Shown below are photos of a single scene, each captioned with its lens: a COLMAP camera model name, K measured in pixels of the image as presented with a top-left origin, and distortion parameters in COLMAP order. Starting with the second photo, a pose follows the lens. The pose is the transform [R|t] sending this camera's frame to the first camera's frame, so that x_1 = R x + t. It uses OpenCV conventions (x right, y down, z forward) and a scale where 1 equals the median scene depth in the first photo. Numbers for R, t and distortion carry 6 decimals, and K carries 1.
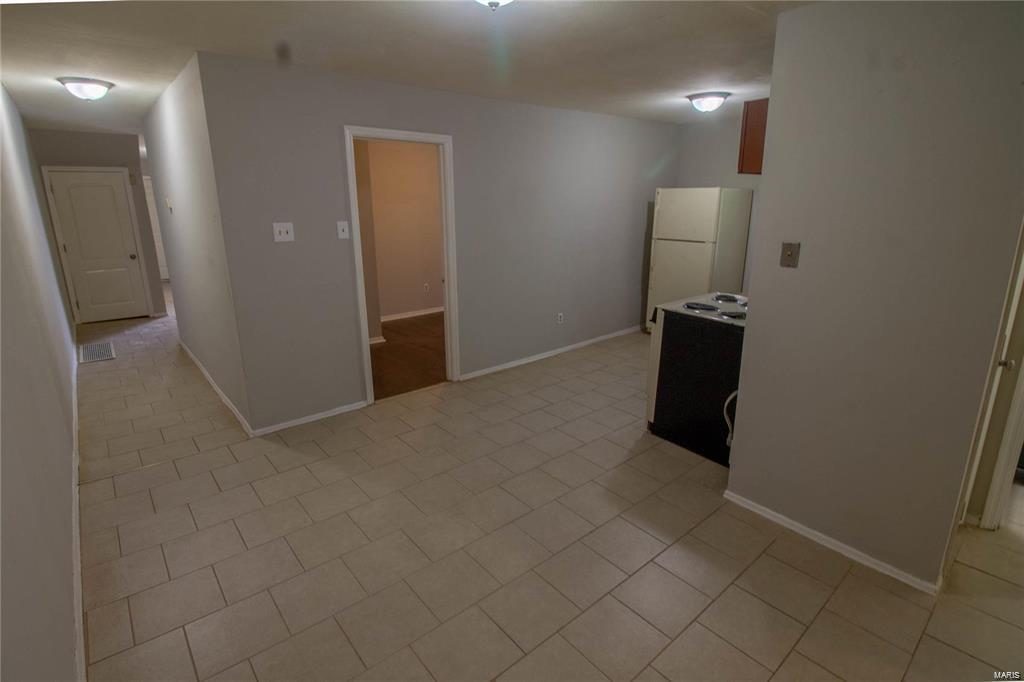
lens RADIAL K [[499.3, 0, 513.1], [0, 499.3, 335.5], [0, 0, 1]] dist [-0.000587, 0.000012]
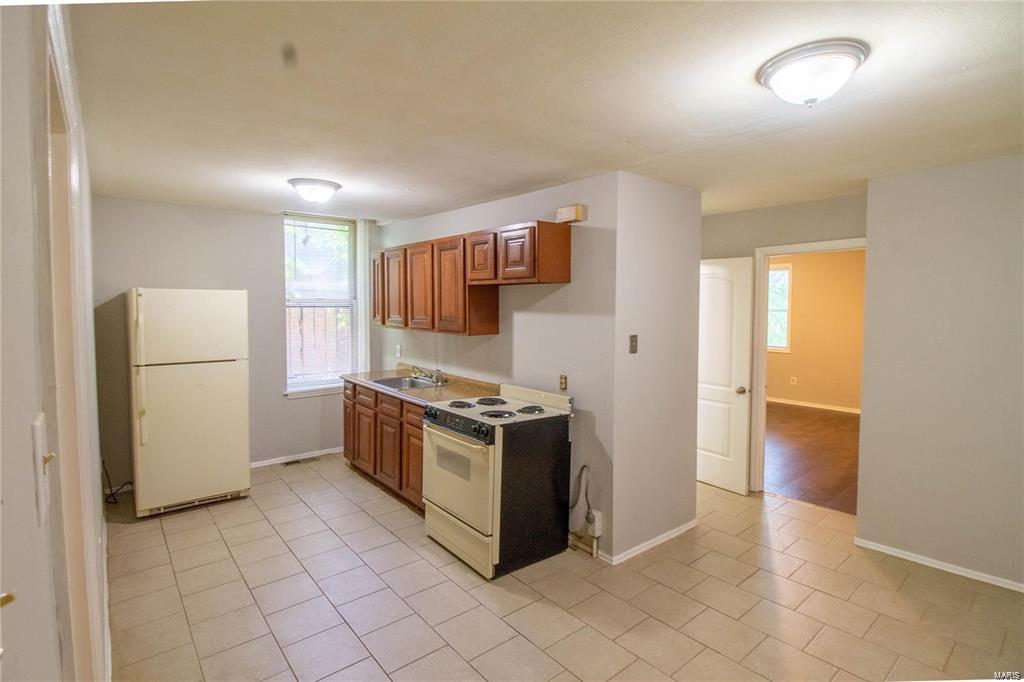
lens RADIAL K [[499.3, 0, 512.4], [0, 499.3, 338.7], [0, 0, 1]] dist [-0.000587, 0.000012]
pose [[0.010808, -0.061263, 0.998063, -0.561130], [0.263967, 0.962890, 0.056246, -0.240591], [-0.964471, 0.262848, 0.026578, 0.912543]]
